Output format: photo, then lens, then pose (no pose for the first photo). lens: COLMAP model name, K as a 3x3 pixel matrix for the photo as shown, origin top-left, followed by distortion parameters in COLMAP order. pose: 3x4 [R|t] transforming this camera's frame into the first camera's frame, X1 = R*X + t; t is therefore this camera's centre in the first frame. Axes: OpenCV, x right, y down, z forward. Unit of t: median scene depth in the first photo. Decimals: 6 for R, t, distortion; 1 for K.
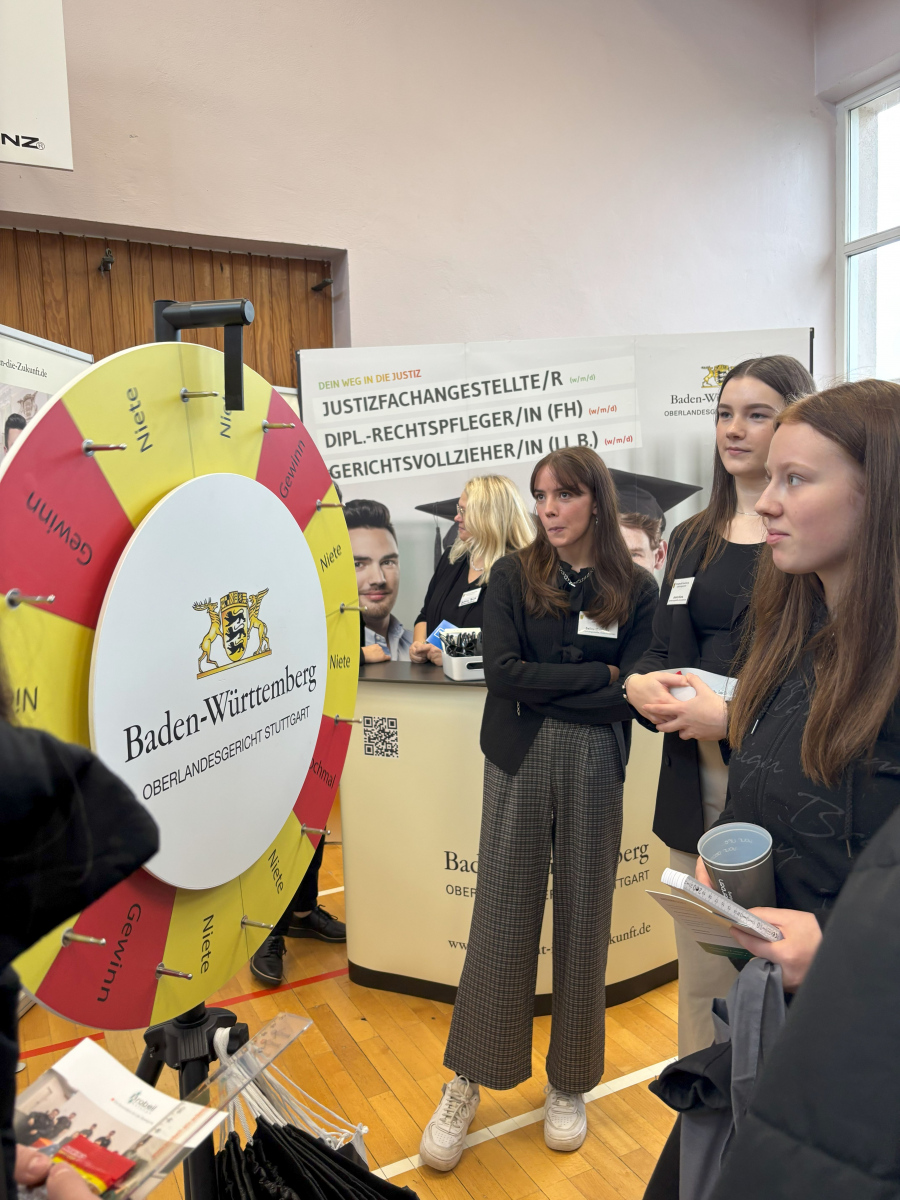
lens RADIAL K [[907.9, 0, 459.3], [0, 907.9, 592.3], [0, 0, 1]] dist [0.032388, -0.042745]
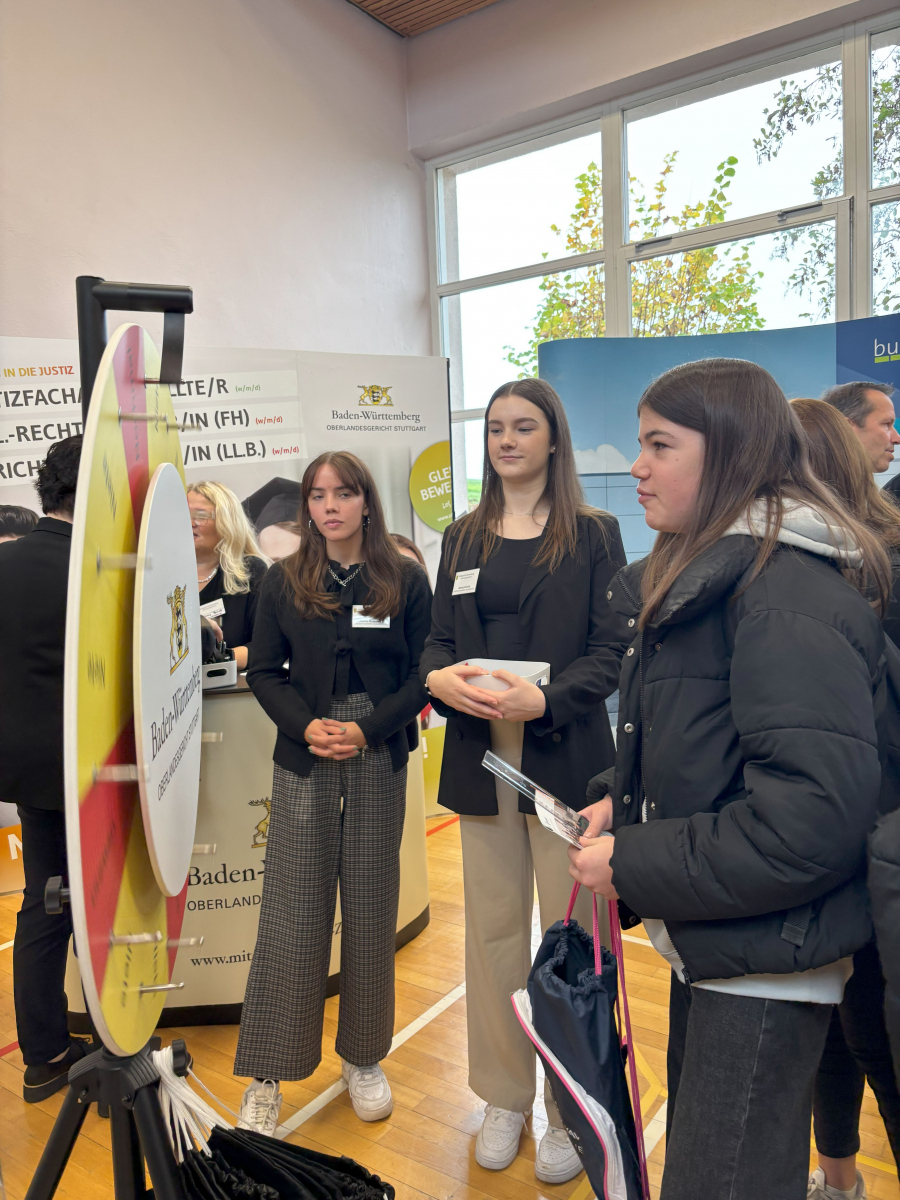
lens RADIAL K [[907.9, 0, 452.2], [0, 907.9, 590.7], [0, 0, 1]] dist [0.032388, -0.042745]
pose [[0.883405, -0.035567, 0.467259, -0.145615], [0.044402, 0.998982, -0.007906, 0.008637], [-0.466503, 0.027731, 0.884085, 0.003556]]
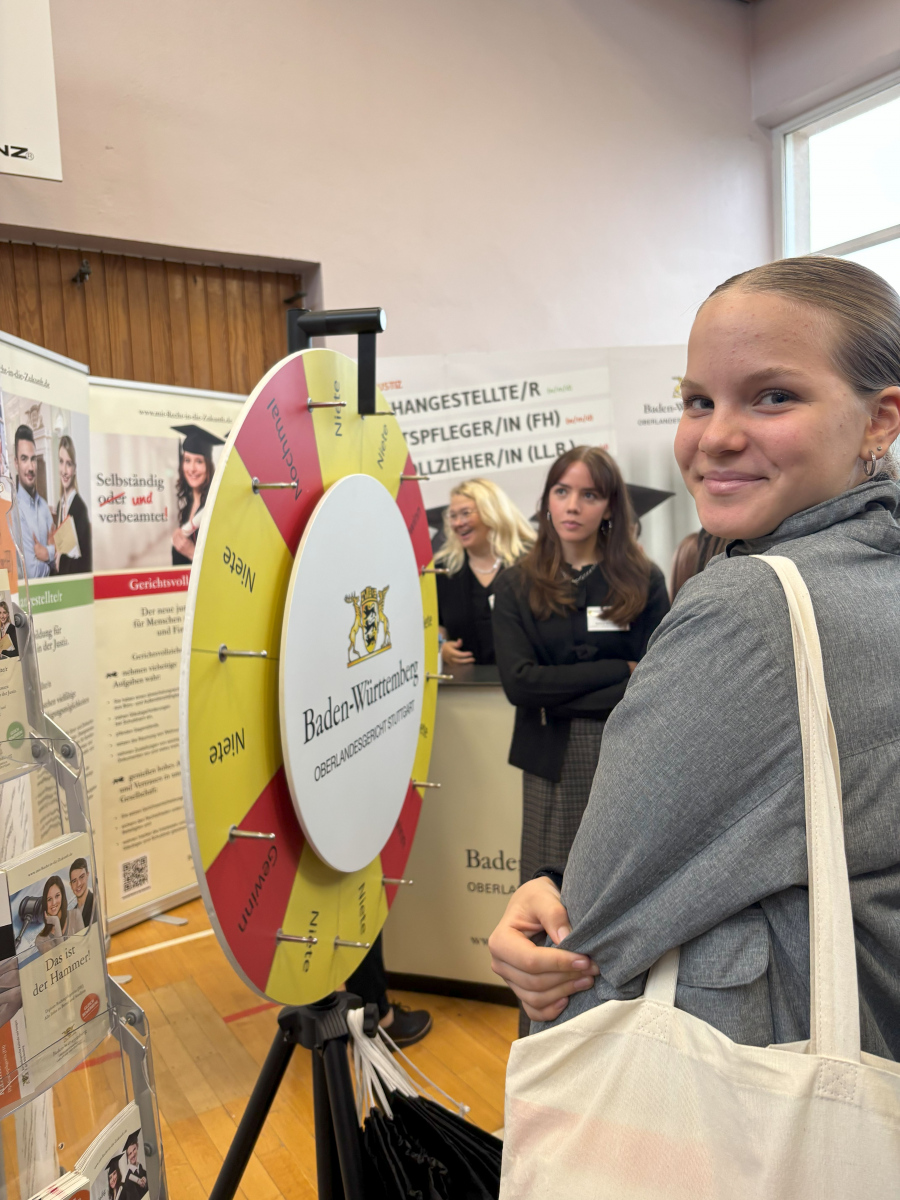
lens RADIAL K [[907.9, 0, 447.3], [0, 907.9, 598.1], [0, 0, 1]] dist [0.032388, -0.042745]
pose [[0.996500, -0.022094, 0.080615, -0.079577], [0.022871, 0.999700, -0.008726, 0.008123], [-0.080398, 0.010539, 0.996707, -0.015590]]
